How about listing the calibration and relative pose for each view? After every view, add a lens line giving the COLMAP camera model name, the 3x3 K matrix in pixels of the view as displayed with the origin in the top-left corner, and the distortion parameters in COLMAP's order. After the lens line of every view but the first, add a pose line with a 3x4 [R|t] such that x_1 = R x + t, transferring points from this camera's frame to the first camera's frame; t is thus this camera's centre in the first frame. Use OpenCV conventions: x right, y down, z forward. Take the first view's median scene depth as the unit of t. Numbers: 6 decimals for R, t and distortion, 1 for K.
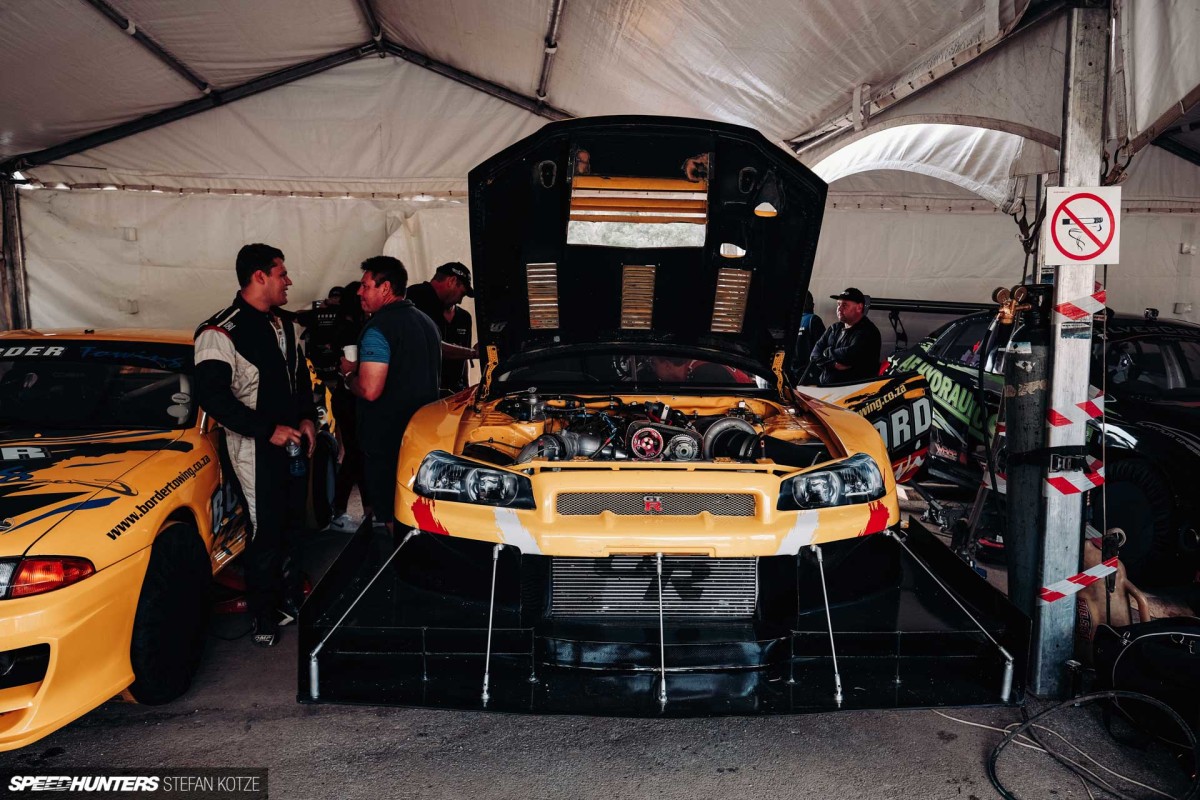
lens RADIAL K [[817.8, 0, 602.2], [0, 817.8, 398.9], [0, 0, 1]] dist [-0.018641, 0.007143]
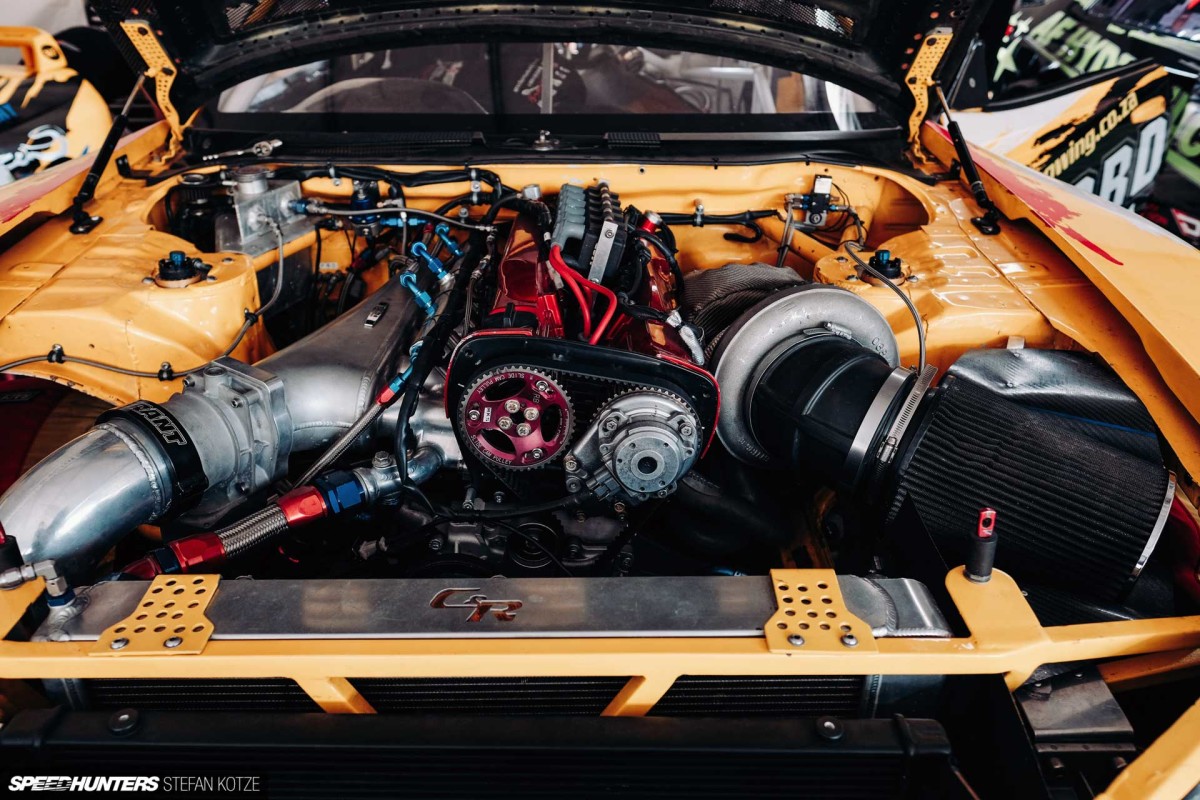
lens RADIAL K [[817.8, 0, 594.6], [0, 817.8, 401.0], [0, 0, 1]] dist [-0.018641, 0.007143]
pose [[0.999927, -0.004674, -0.011163, 0.061123], [0.008651, 0.921055, 0.389336, -0.042632], [0.008462, -0.389404, 0.921028, 0.538621]]
